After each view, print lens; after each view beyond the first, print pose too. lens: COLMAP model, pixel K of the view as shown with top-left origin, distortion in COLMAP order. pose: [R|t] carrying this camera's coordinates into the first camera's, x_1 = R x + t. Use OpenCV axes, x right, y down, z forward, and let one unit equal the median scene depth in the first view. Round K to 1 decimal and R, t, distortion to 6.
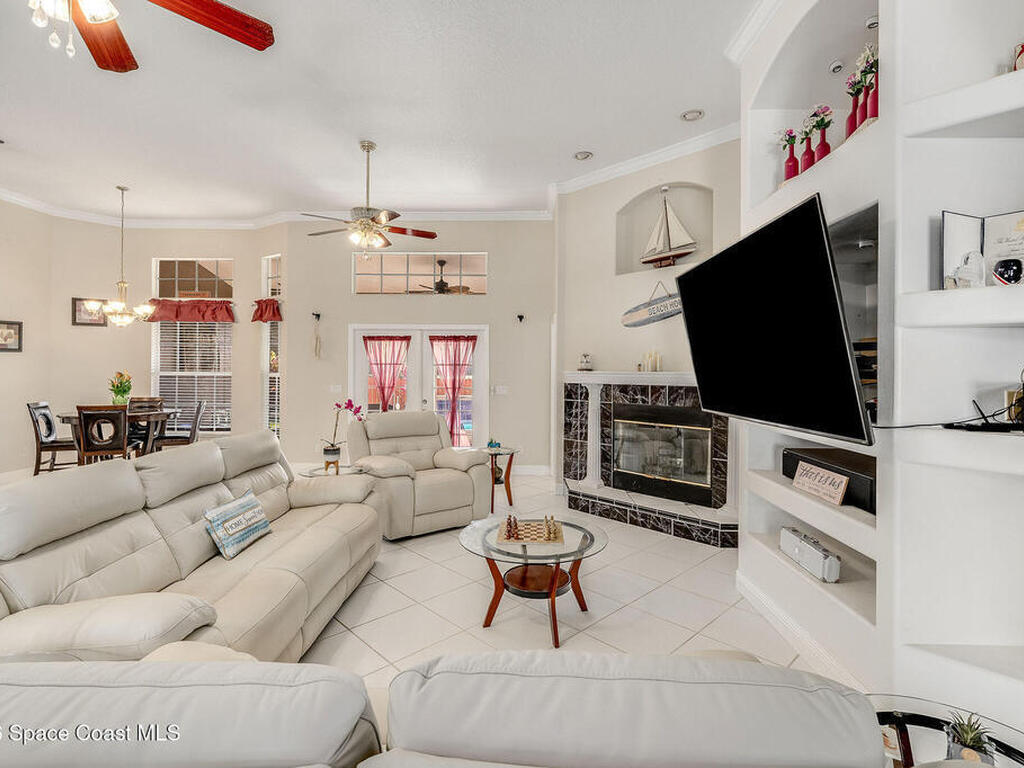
lens RADIAL K [[503.3, 0, 519.3], [0, 503.3, 367.3], [0, 0, 1]] dist [0.001984, -0.000818]
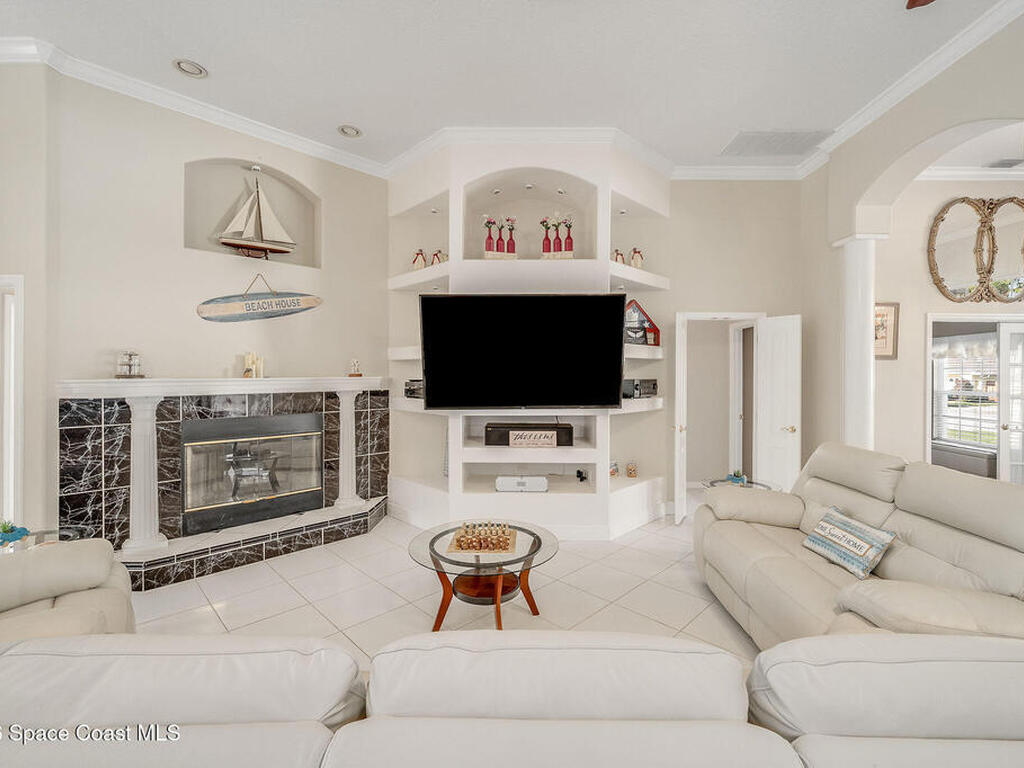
lens RADIAL K [[458.8, 0, 518.9], [0, 458.8, 374.9], [0, 0, 1]] dist [-0.000376, -0.000058]
pose [[-0.008756, -0.005441, 0.999947, -0.455617], [-0.003023, 0.999981, 0.005415, -0.001539], [-0.999957, -0.002975, -0.008772, 0.487371]]
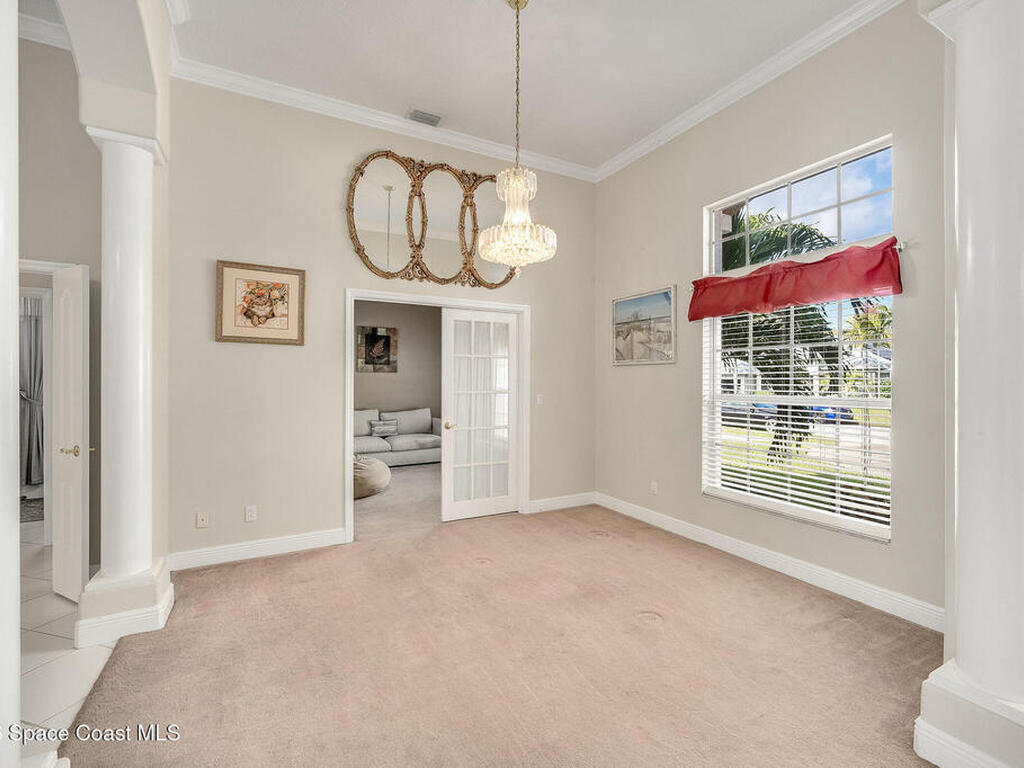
lens RADIAL K [[458.8, 0, 512.0], [0, 458.8, 378.7], [0, 0, 1]] dist [-0.000376, -0.000058]
pose [[-0.484627, -0.007905, 0.874685, -0.322915], [-0.003249, 0.999969, 0.007238, 0.013835], [-0.874715, 0.000666, -0.484637, -0.158876]]
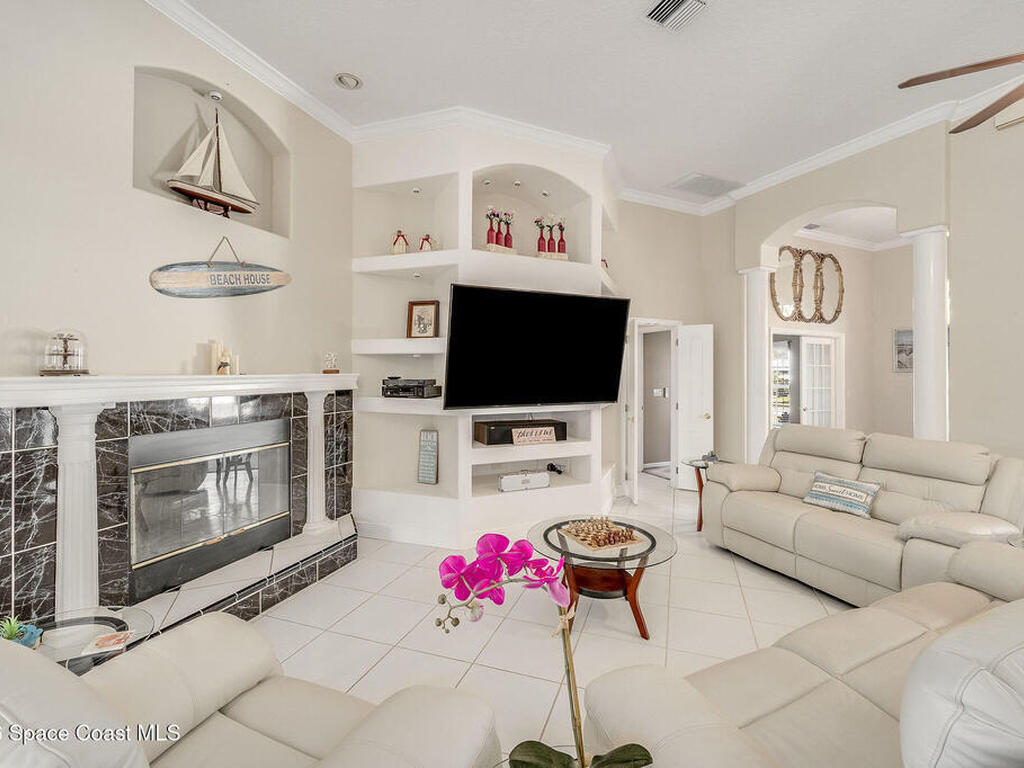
lens RADIAL K [[458.8, 0, 518.4], [0, 458.8, 369.4], [0, 0, 1]] dist [-0.000376, -0.000058]
pose [[-0.440824, -0.000026, 0.897594, -0.373694], [-0.007150, 0.999968, -0.003483, 0.001309], [-0.897565, -0.007953, -0.440810, 0.804453]]
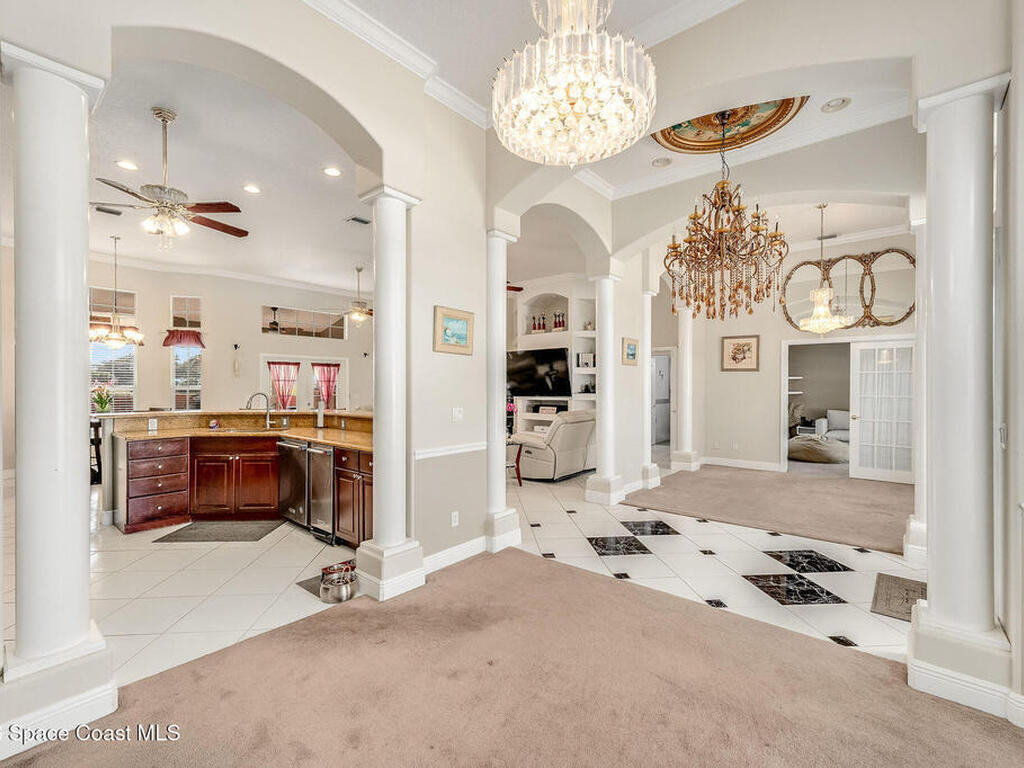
lens RADIAL K [[458.8, 0, 517.2], [0, 458.8, 382.3], [0, 0, 1]] dist [-0.000376, -0.000058]
pose [[0.632789, 0.001087, 0.774323, -1.092291], [0.002878, 0.999989, -0.003755, 0.007799], [-0.774319, 0.004605, 0.632779, -0.513629]]
